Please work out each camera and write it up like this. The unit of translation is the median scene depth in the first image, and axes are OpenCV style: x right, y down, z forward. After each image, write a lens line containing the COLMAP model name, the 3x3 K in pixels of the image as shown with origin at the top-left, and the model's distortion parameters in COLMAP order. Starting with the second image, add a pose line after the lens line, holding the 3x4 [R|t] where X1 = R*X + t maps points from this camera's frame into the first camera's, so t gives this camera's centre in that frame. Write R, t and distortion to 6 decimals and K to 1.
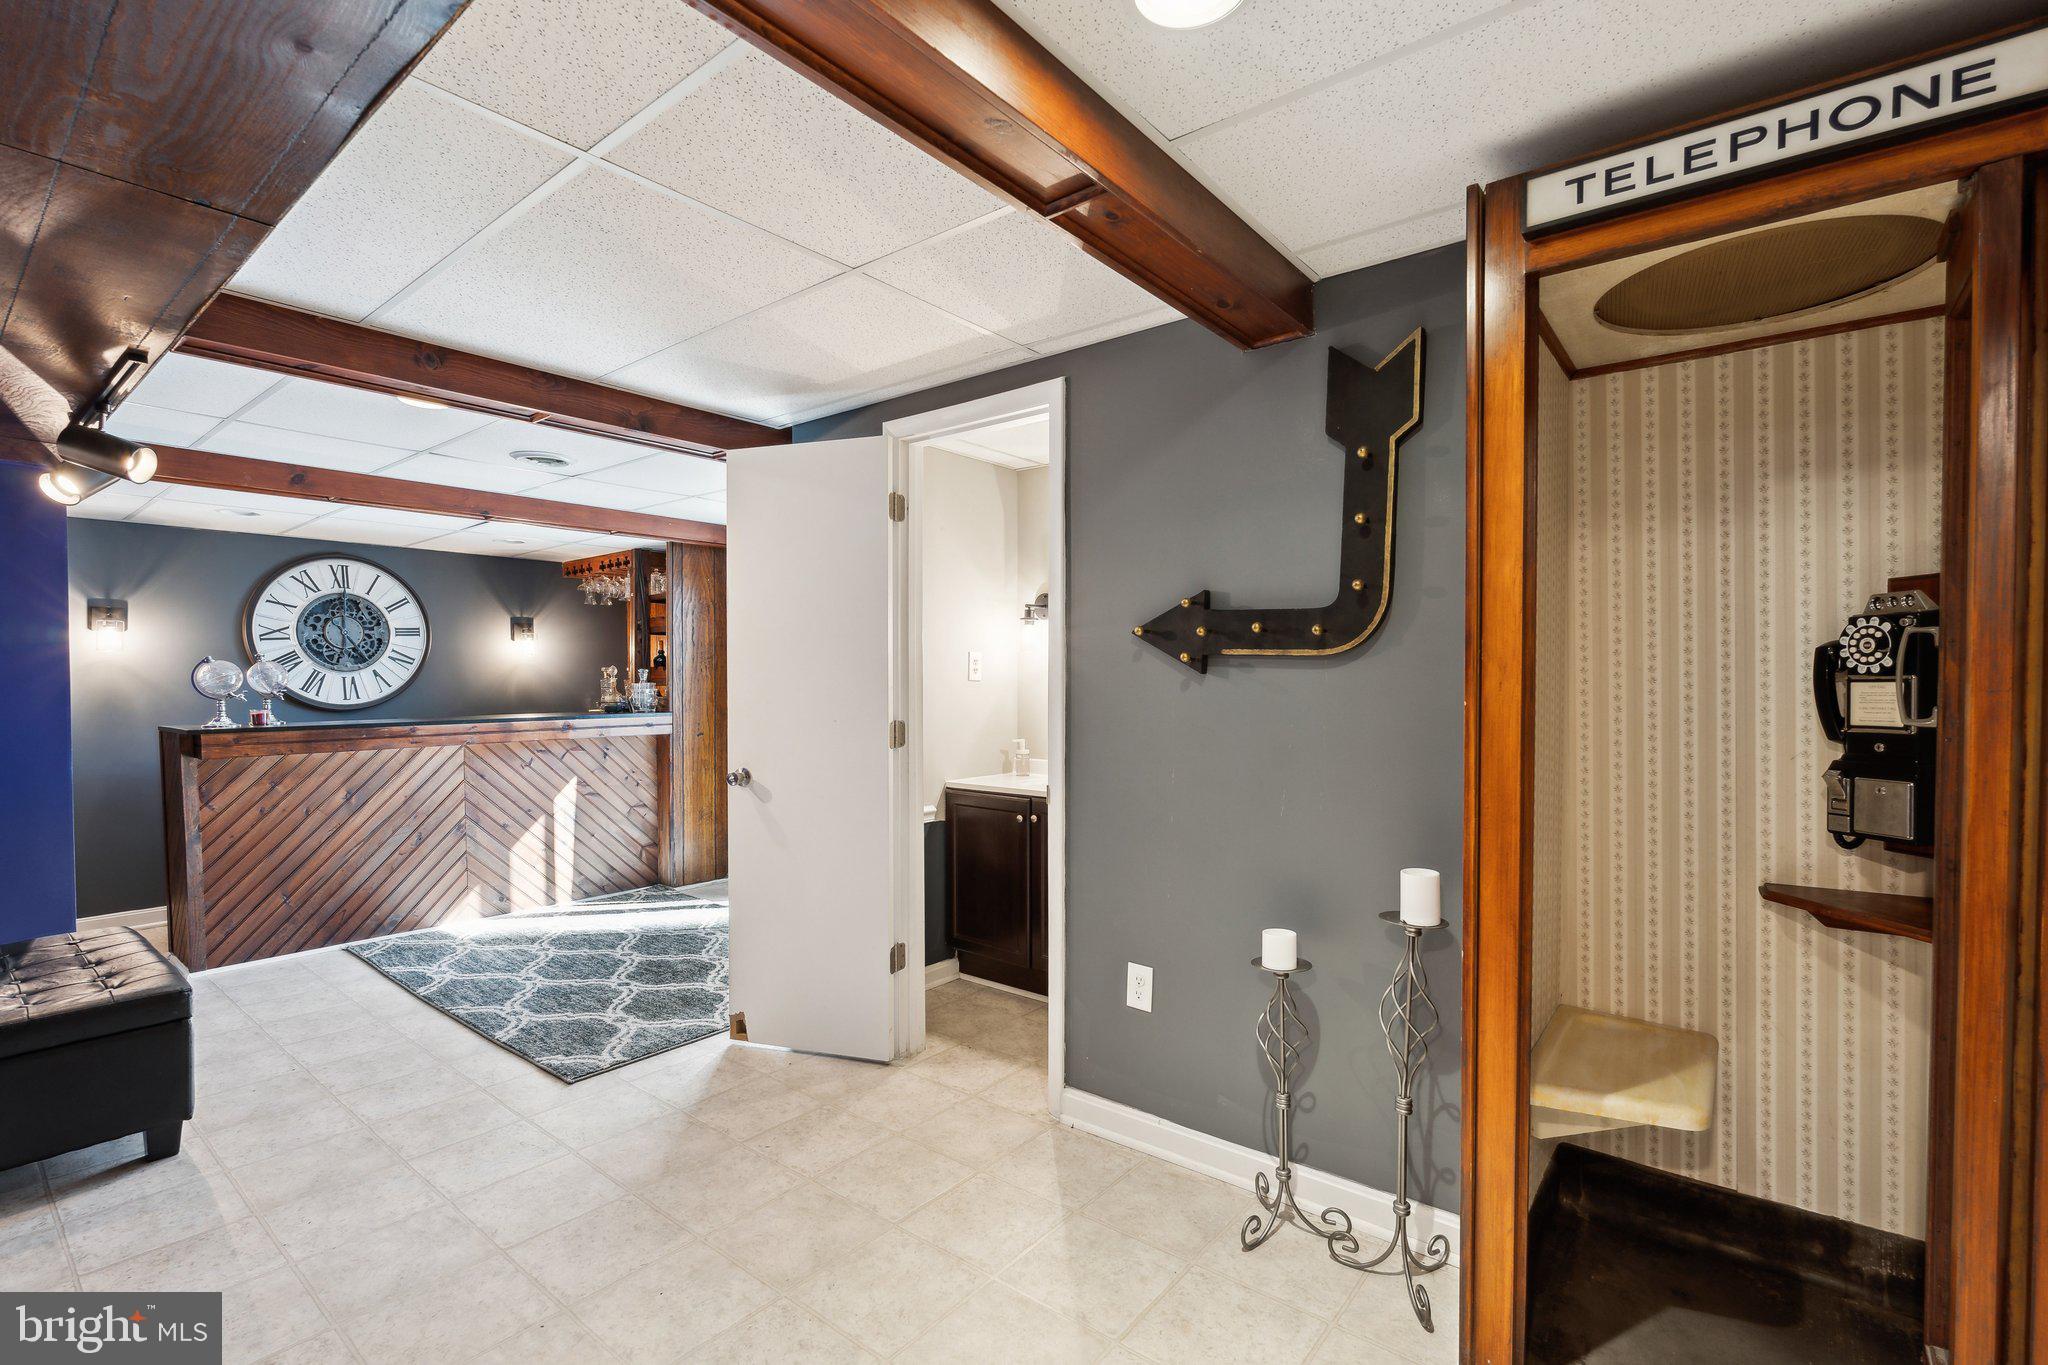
lens RADIAL K [[909.3, 0, 1012.6], [0, 909.3, 691.6], [0, 0, 1]] dist [-0.004535, 0.000442]
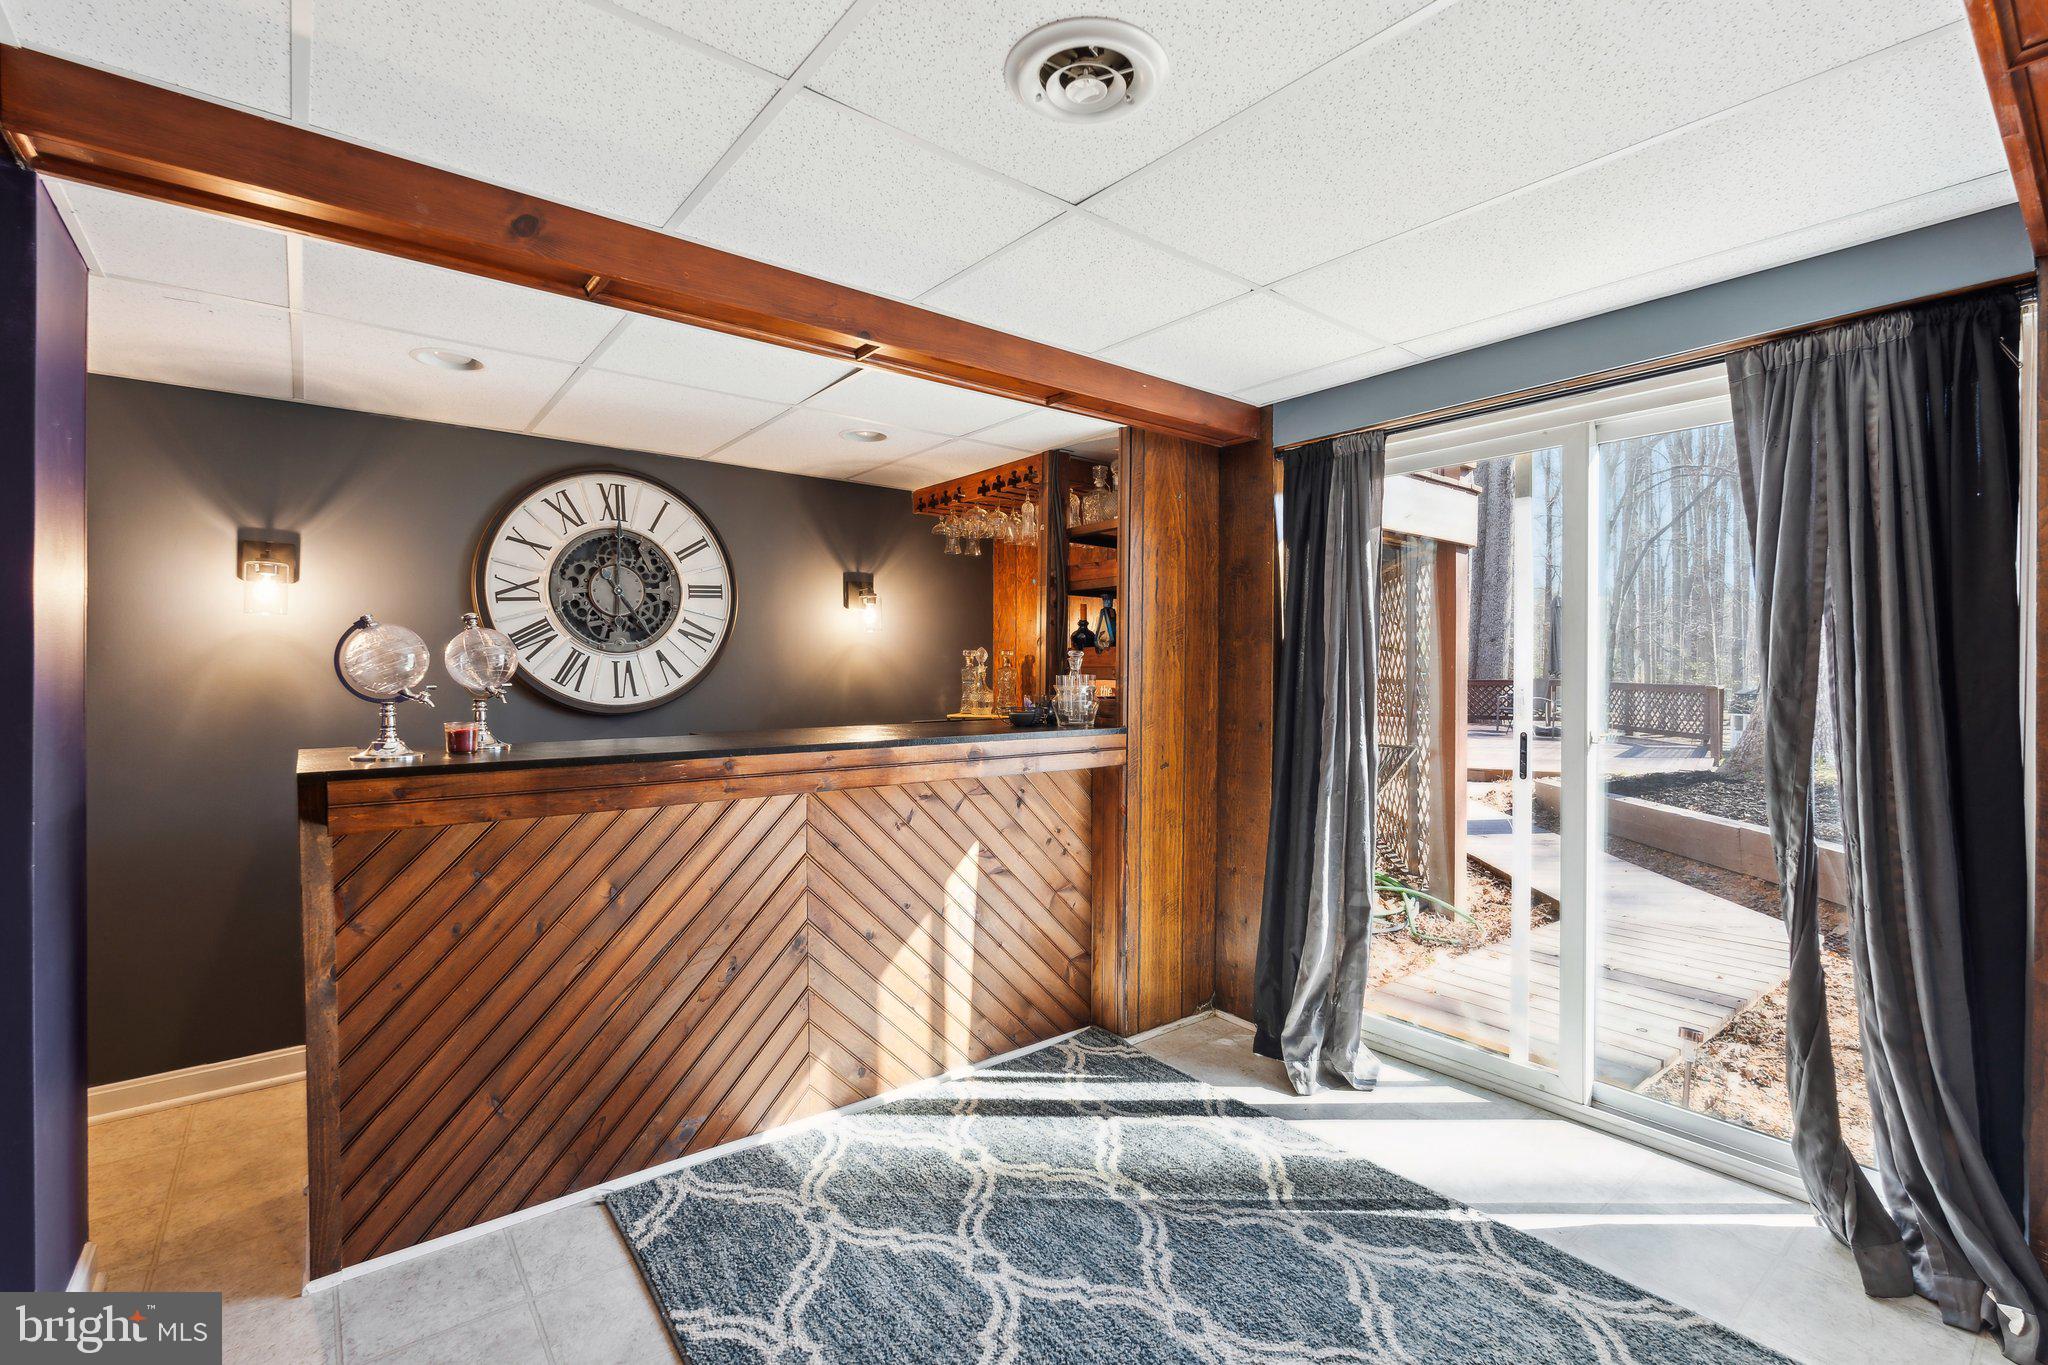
lens RADIAL K [[909.3, 0, 1035.4], [0, 909.3, 668.9], [0, 0, 1]] dist [-0.004535, 0.000442]
pose [[0.977411, 0.008430, -0.211179, -0.336054], [-0.011508, 0.999845, -0.013349, -0.006043], [0.211033, 0.015478, 0.977356, 0.468730]]
